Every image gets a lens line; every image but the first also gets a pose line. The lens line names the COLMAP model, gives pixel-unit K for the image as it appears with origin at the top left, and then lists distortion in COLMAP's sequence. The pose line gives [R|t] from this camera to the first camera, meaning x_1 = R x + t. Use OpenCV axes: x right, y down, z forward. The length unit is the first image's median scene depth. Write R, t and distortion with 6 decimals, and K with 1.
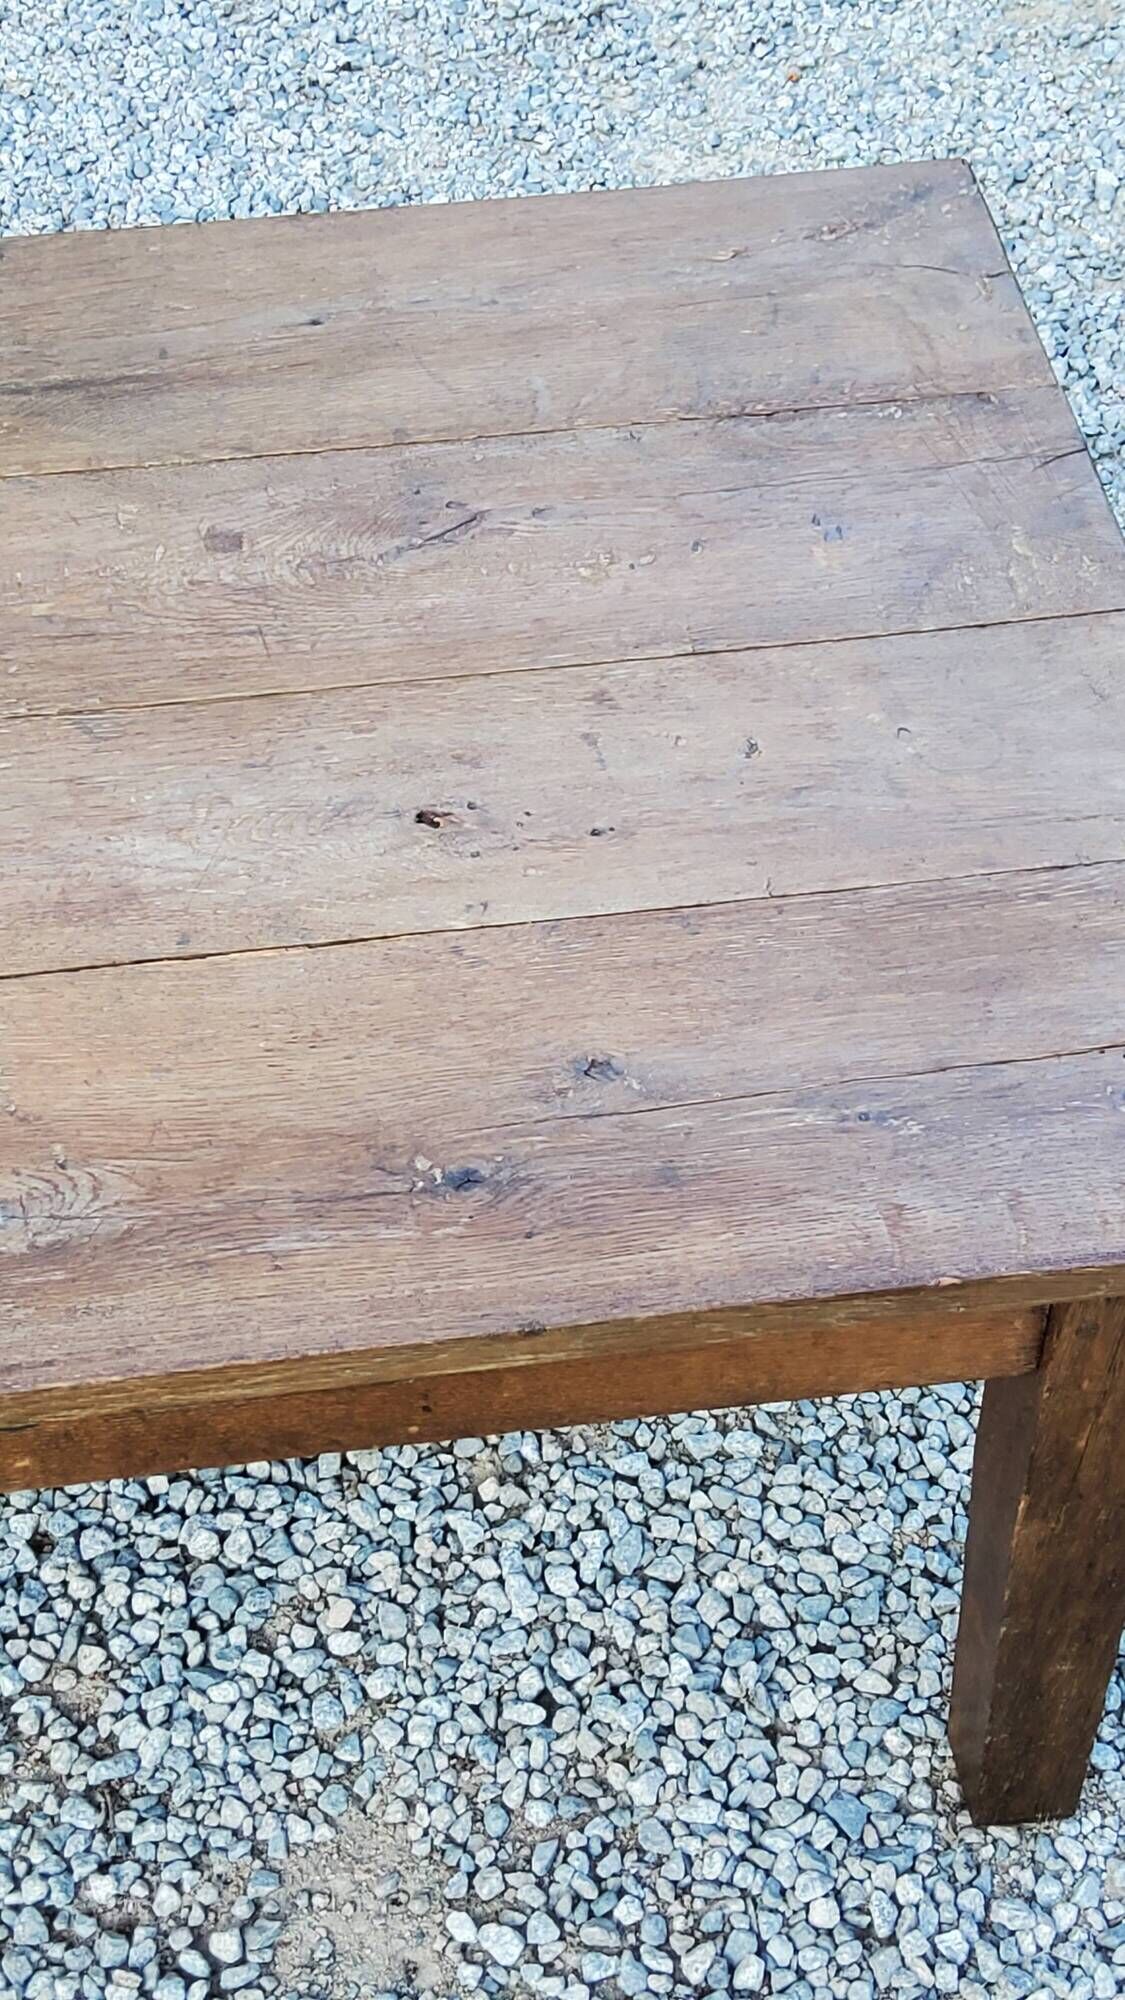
lens RADIAL K [[2975.7, 0, 564.0], [0, 2975.7, 976.1], [0, 0, 1]] dist [0.124249, 0.000000]
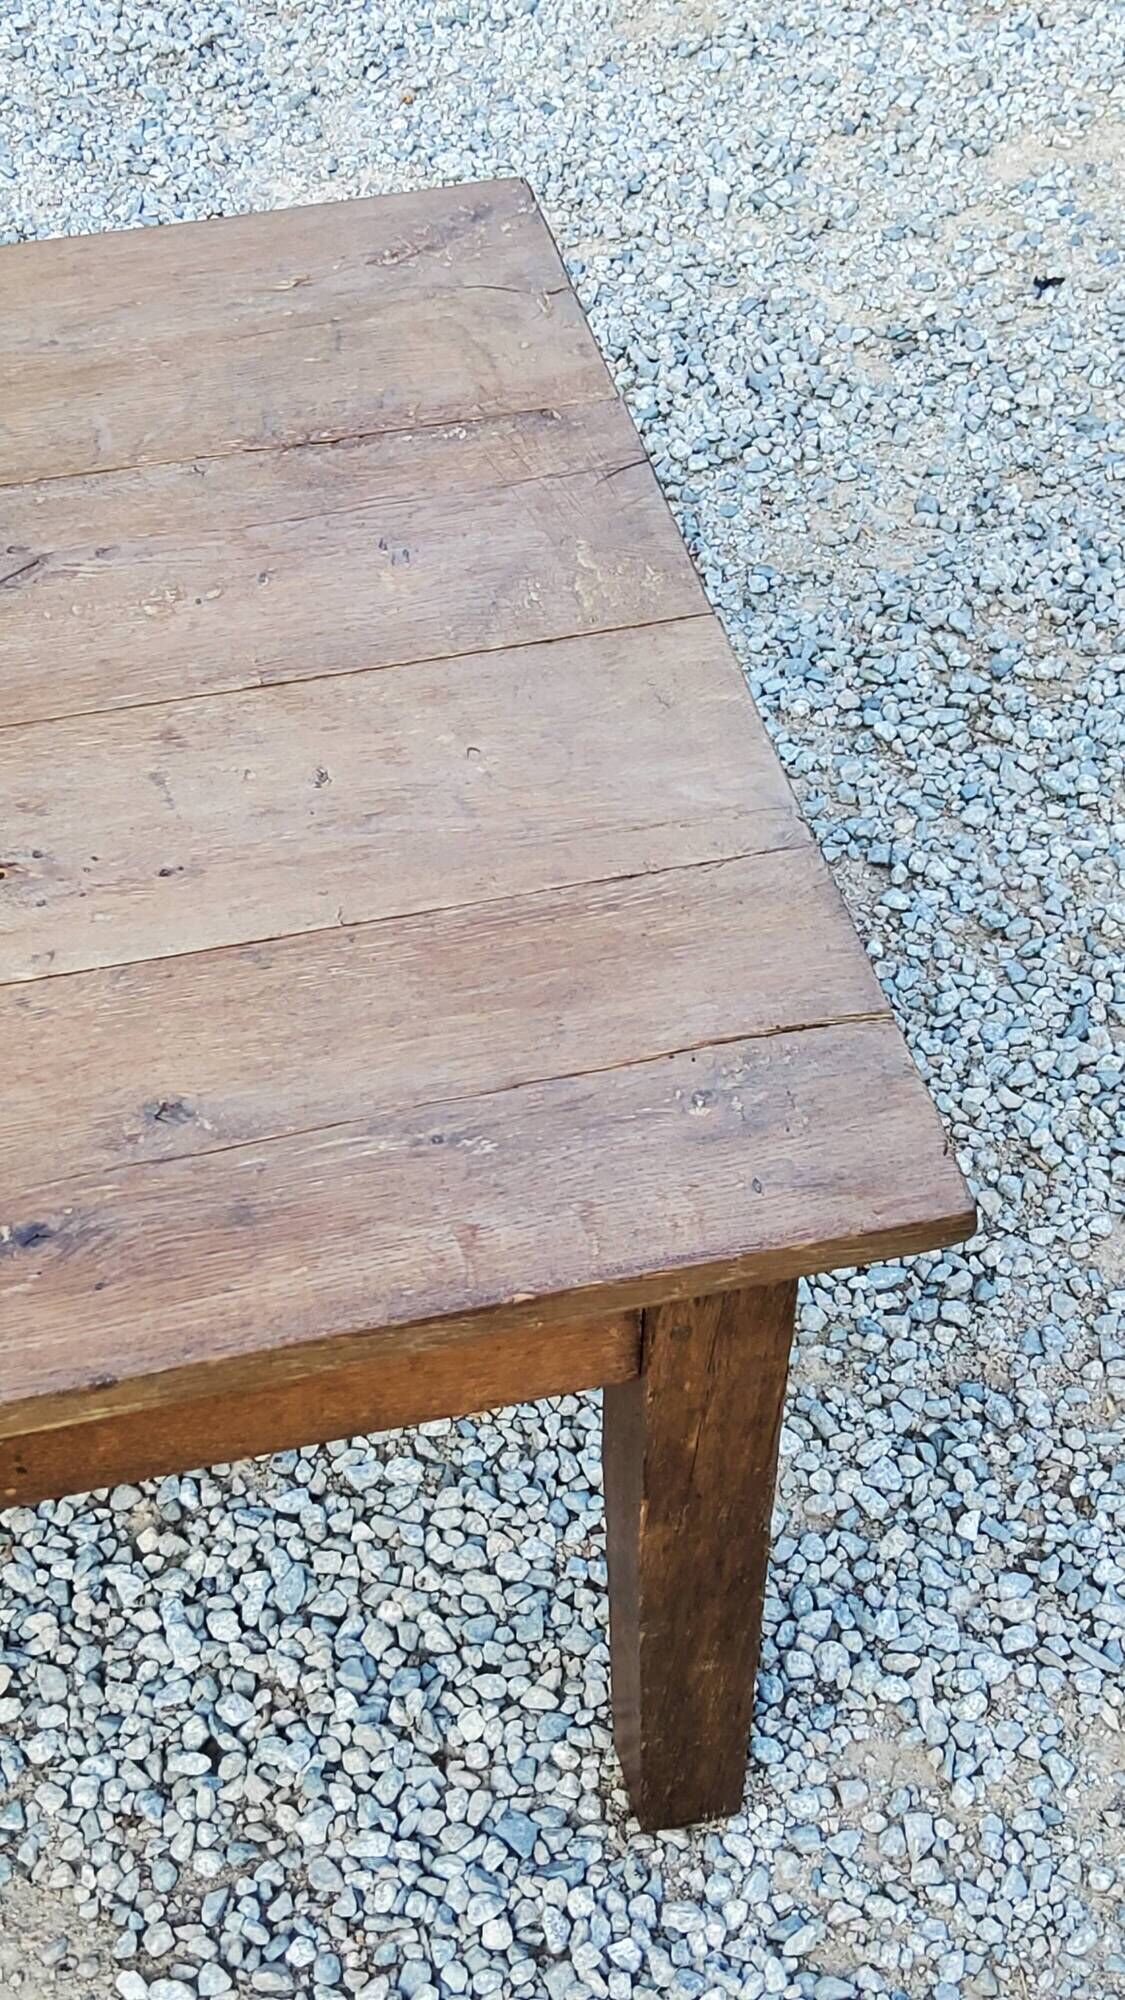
lens RADIAL K [[2975.7, 0, 548.6], [0, 2975.7, 984.6], [0, 0, 1]] dist [0.124249, 0.000000]
pose [[0.994881, -0.070564, 0.072341, 0.052305], [0.070841, 0.997487, -0.001268, -0.000653], [-0.072069, 0.006387, 0.997379, 0.001198]]
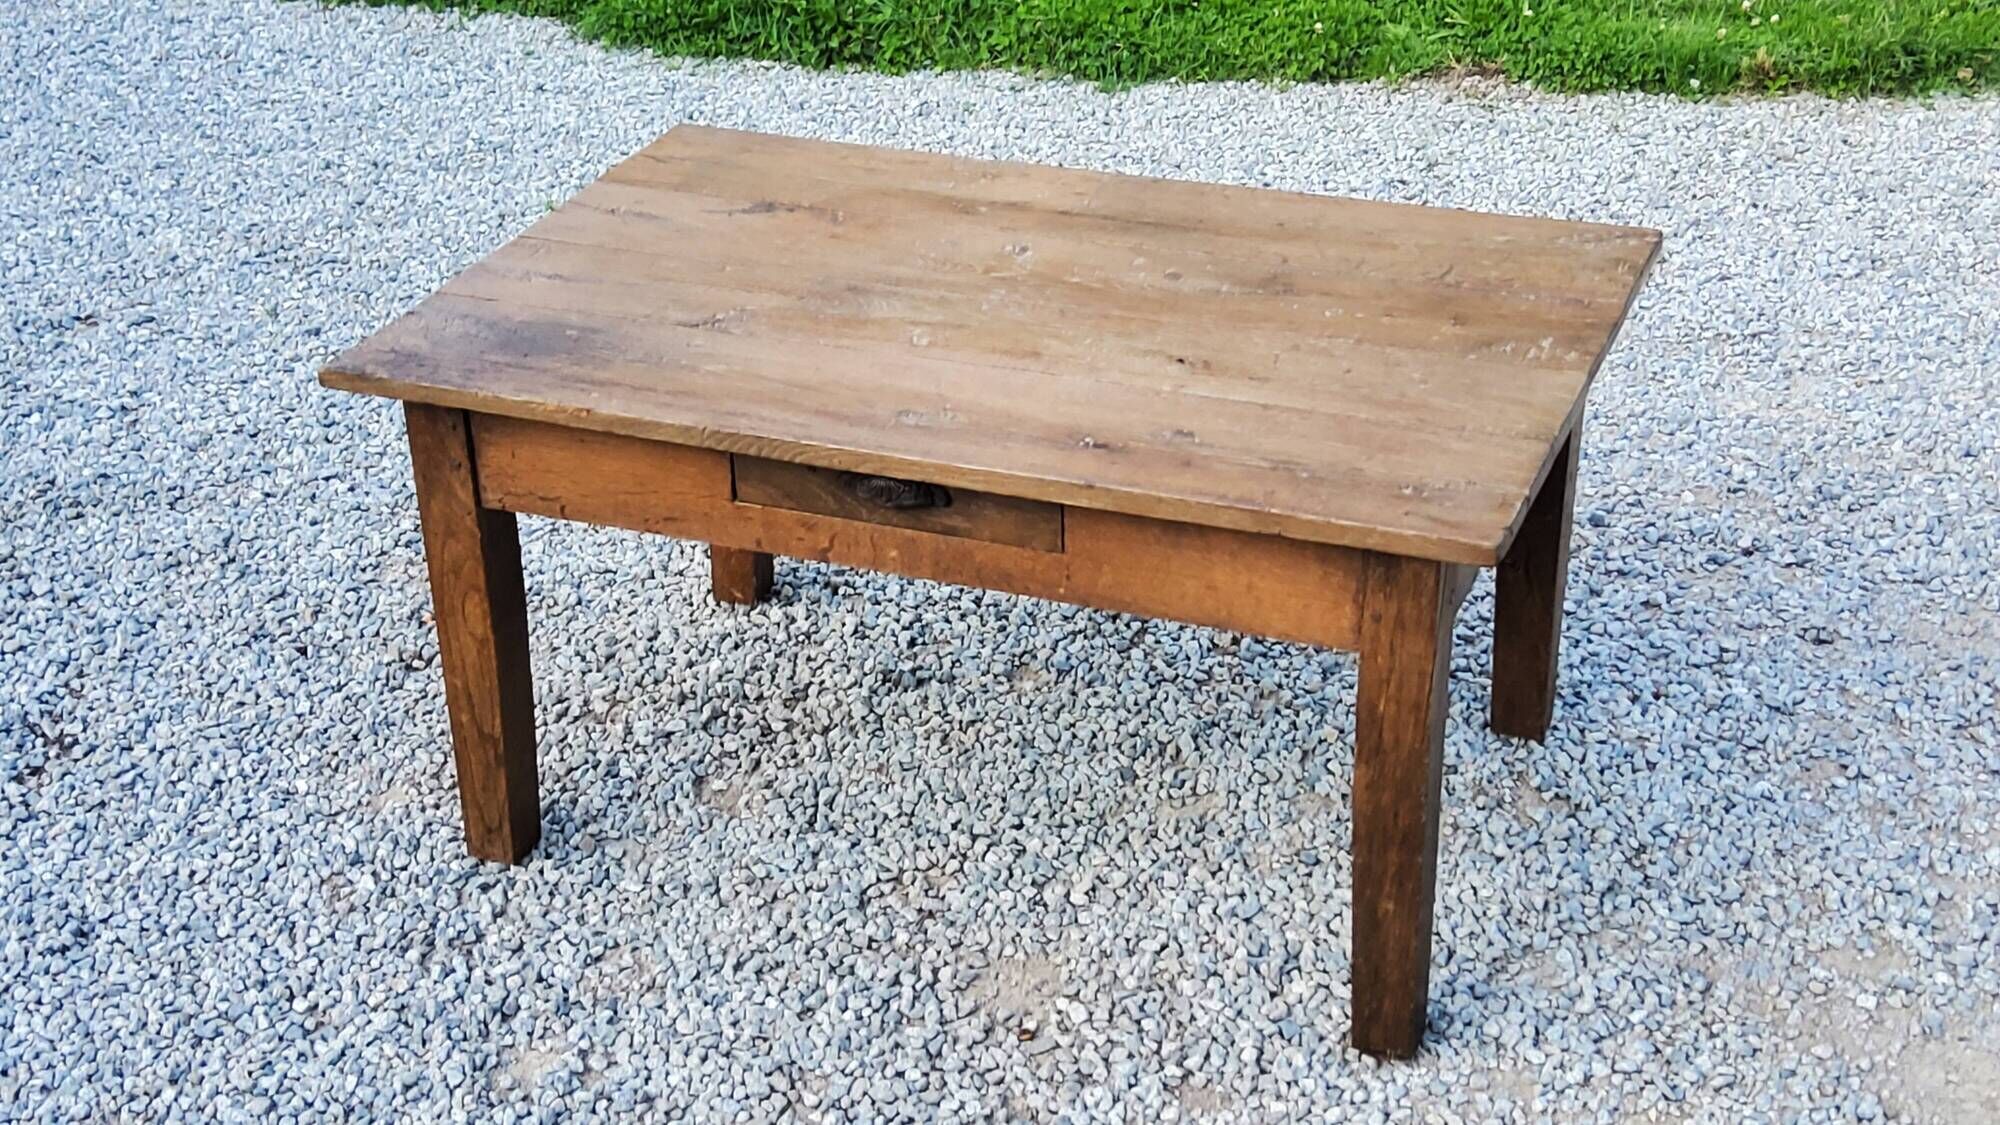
lens RADIAL K [[2975.7, 0, 981.1], [0, 2975.7, 545.8], [0, 0, 1]] dist [0.124249, 0.000000]
pose [[0.871116, 0.207679, -0.445002, 0.650702], [-0.352614, 0.895223, -0.272468, 0.563867], [0.341790, 0.394265, 0.853074, -0.641877]]
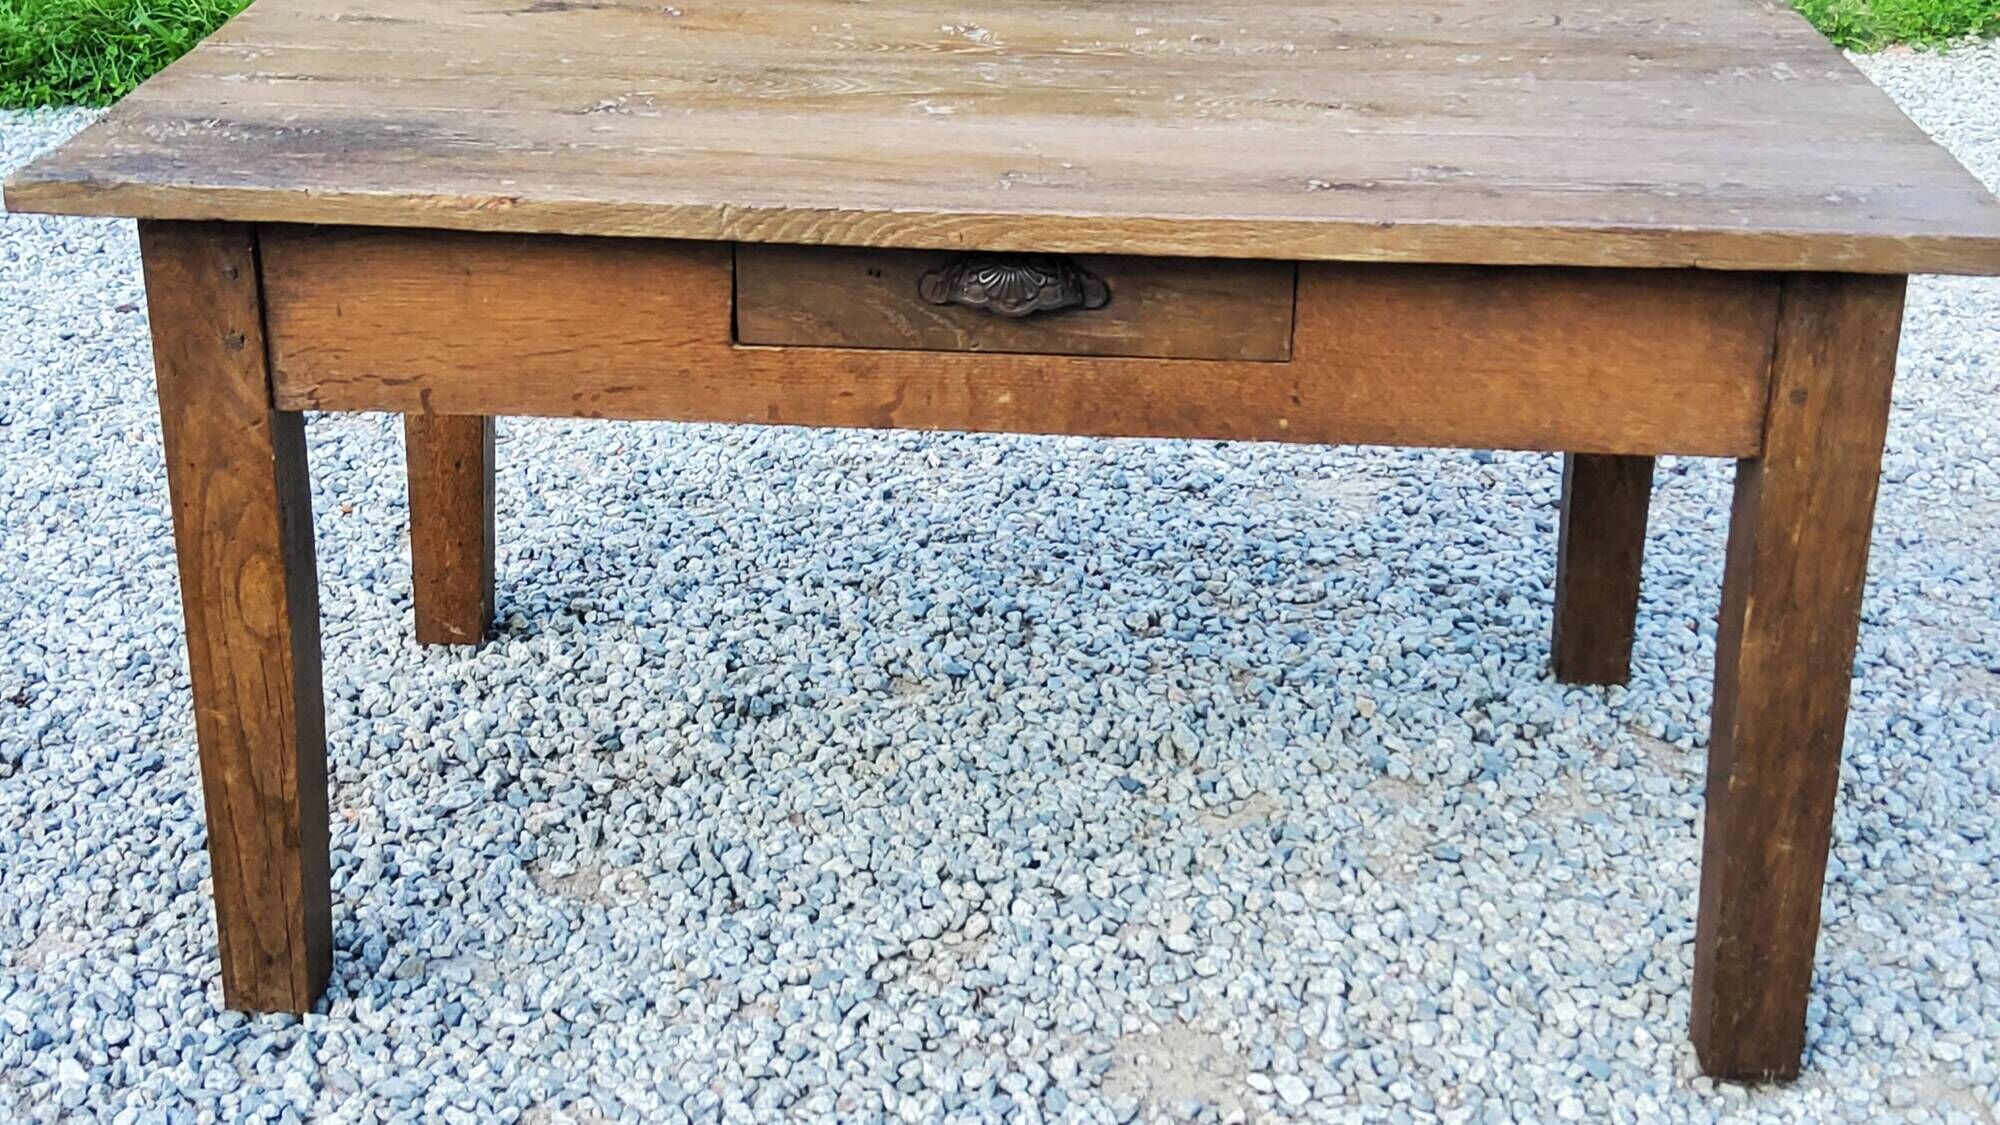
lens RADIAL K [[2975.7, 0, 977.8], [0, 2975.7, 539.4], [0, 0, 1]] dist [0.124249, 0.000000]
pose [[0.982007, 0.085773, -0.168240, 0.036626], [-0.151955, 0.887861, -0.434296, 0.644468], [0.112123, 0.452046, 0.884919, -0.158262]]
